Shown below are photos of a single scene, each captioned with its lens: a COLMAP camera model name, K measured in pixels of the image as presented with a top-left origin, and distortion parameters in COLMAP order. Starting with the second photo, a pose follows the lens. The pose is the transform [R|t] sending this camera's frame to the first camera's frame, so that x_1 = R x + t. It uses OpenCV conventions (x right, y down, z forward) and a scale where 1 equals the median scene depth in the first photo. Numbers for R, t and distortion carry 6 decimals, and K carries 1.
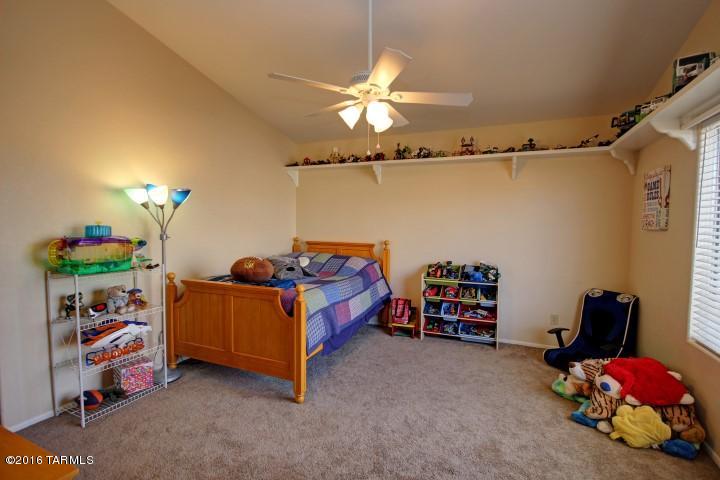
lens RADIAL K [[336.3, 0, 364.8], [0, 336.3, 242.6], [0, 0, 1]] dist [0.009104, -0.007202]
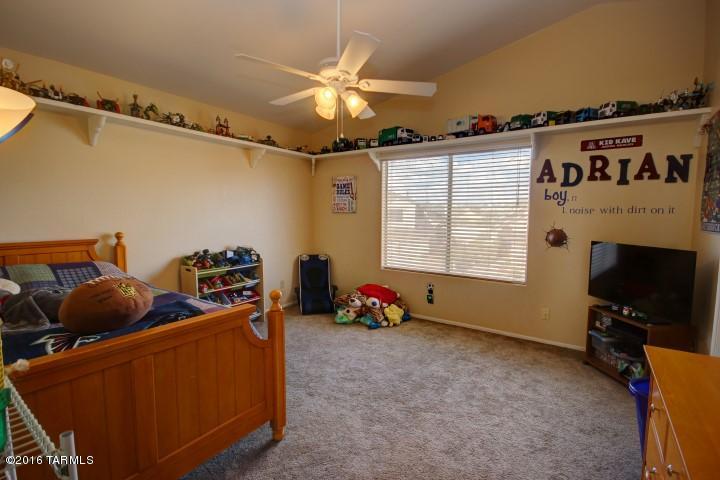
lens RADIAL K [[336.3, 0, 362.4], [0, 336.3, 242.2], [0, 0, 1]] dist [0.009104, -0.007202]
pose [[0.205950, -0.094510, 0.973988, -0.687390], [0.051728, 0.994985, 0.085609, -0.025355], [-0.977194, 0.032751, 0.209805, 0.502556]]
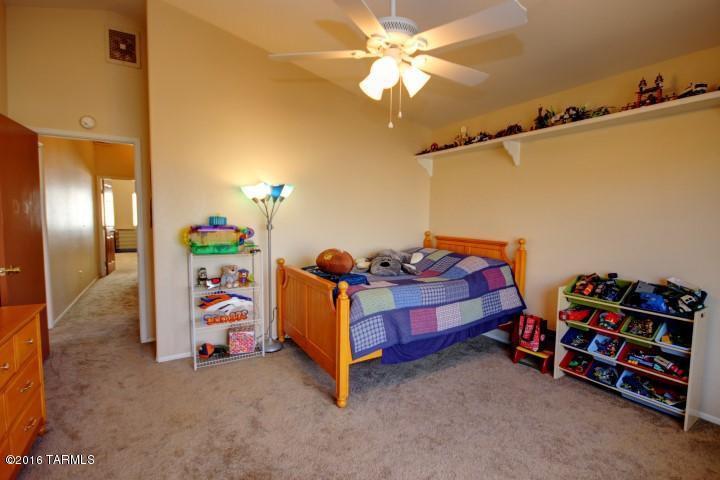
lens RADIAL K [[336.3, 0, 363.1], [0, 336.3, 242.2], [0, 0, 1]] dist [0.009104, -0.007202]
pose [[0.808411, 0.046790, -0.586756, 0.303180], [-0.037317, 0.998904, 0.028242, -0.007893], [0.587434, -0.000935, 0.809271, 0.222021]]
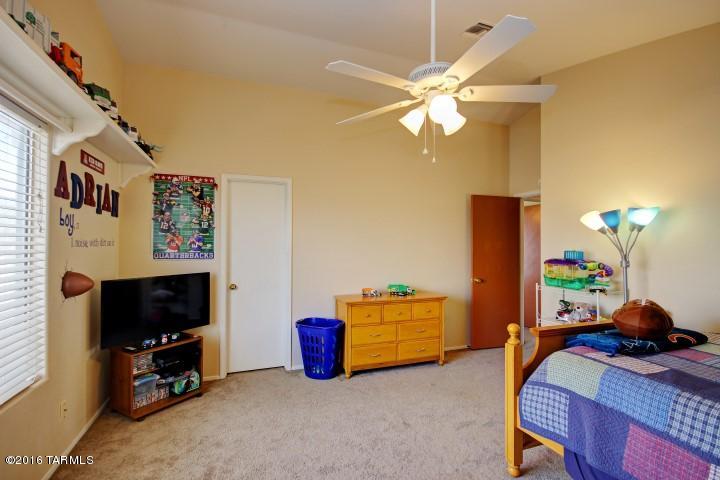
lens RADIAL K [[336.3, 0, 364.7], [0, 336.3, 241.9], [0, 0, 1]] dist [0.009104, -0.007202]
pose [[-0.721972, -0.028053, -0.691353, 0.484043], [-0.054265, 0.998396, 0.016156, -0.047676], [0.689791, 0.049180, -0.722336, 1.032770]]
